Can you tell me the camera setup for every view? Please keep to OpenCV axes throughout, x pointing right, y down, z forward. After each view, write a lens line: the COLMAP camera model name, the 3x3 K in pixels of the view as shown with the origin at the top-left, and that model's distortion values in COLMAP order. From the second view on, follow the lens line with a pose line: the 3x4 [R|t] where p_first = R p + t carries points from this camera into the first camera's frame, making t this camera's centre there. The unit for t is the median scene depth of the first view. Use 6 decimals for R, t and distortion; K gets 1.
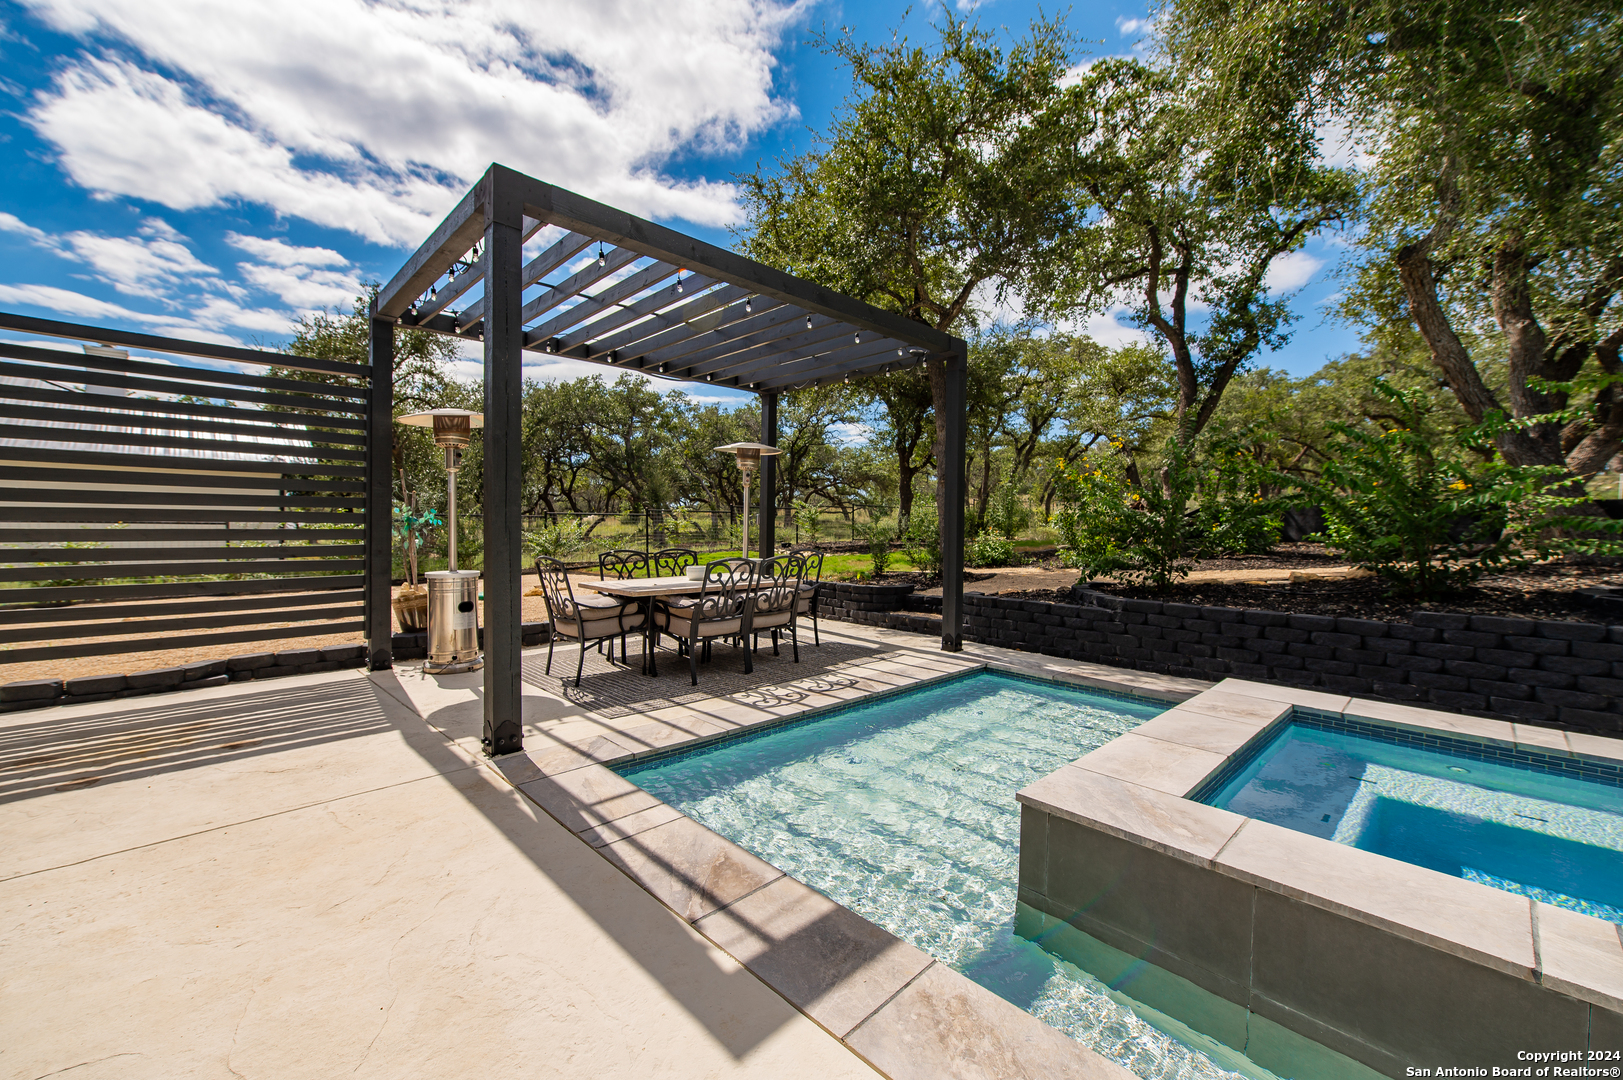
lens RADIAL K [[657.4, 0, 809.0], [0, 657.4, 537.5], [0, 0, 1]] dist [-0.003131, -0.001029]
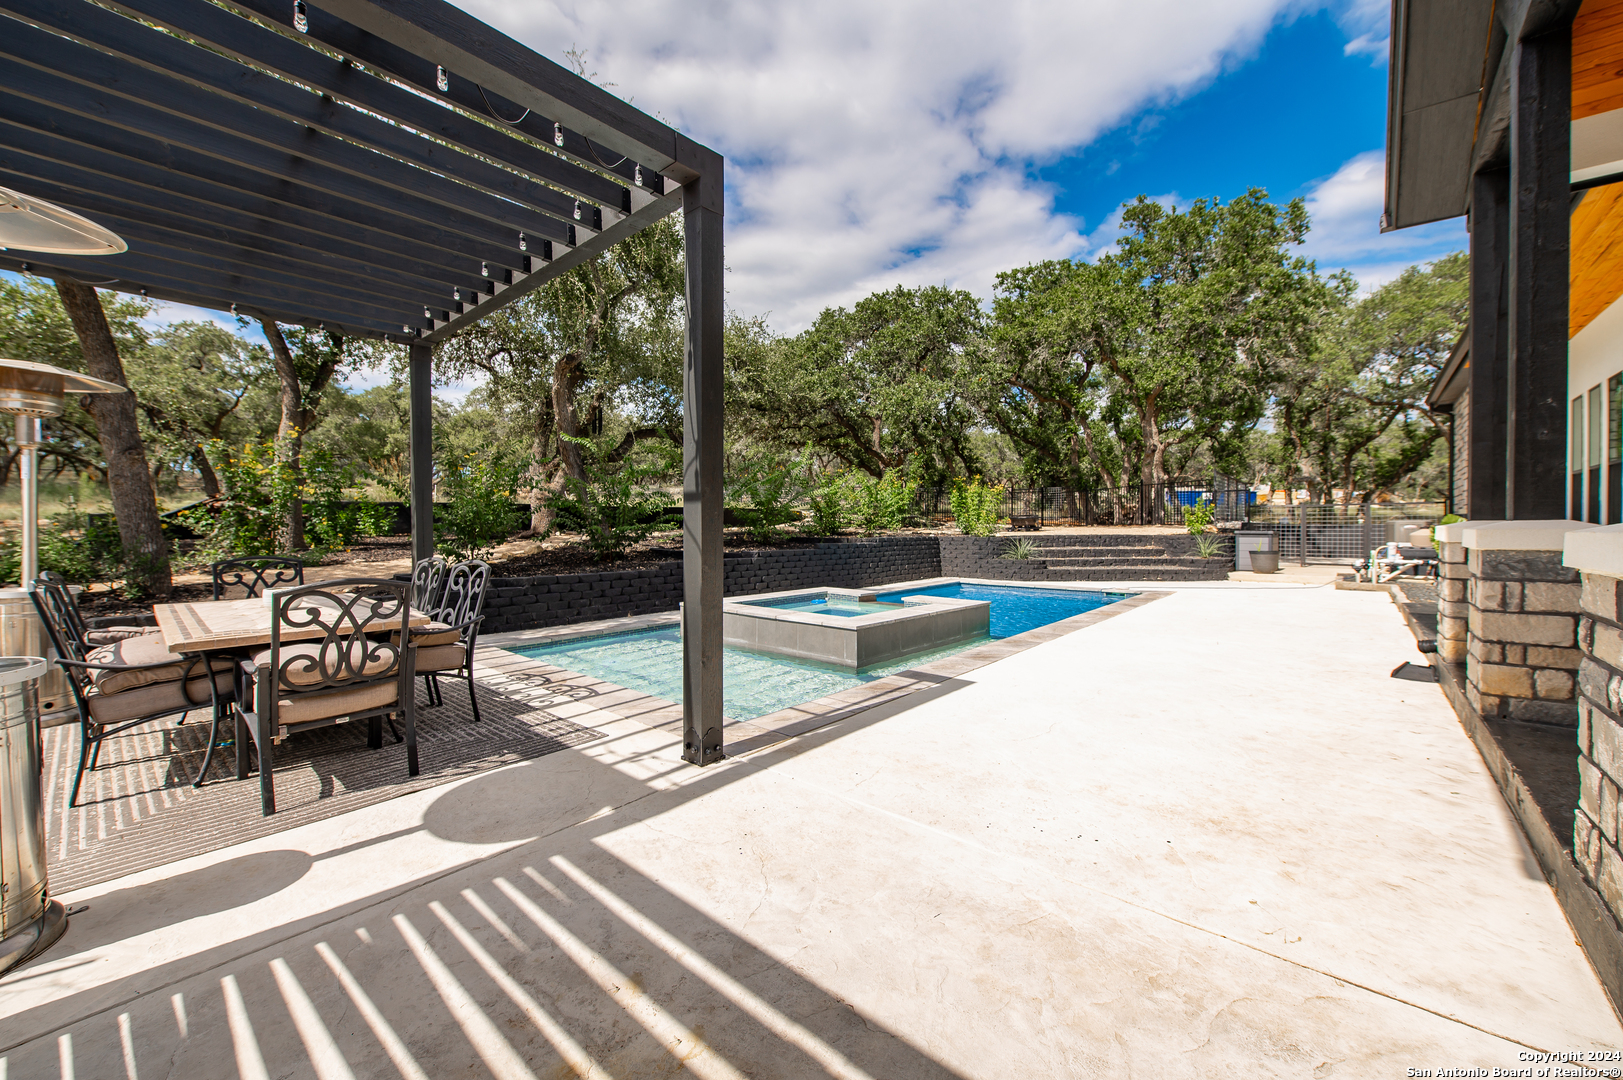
lens RADIAL K [[657.4, 0, 796.8], [0, 657.4, 535.6], [0, 0, 1]] dist [-0.003131, -0.001029]
pose [[-0.090662, -0.027230, 0.995509, -0.942218], [0.020534, 0.999362, 0.029205, -0.020035], [-0.995670, 0.023090, -0.090045, 0.617227]]
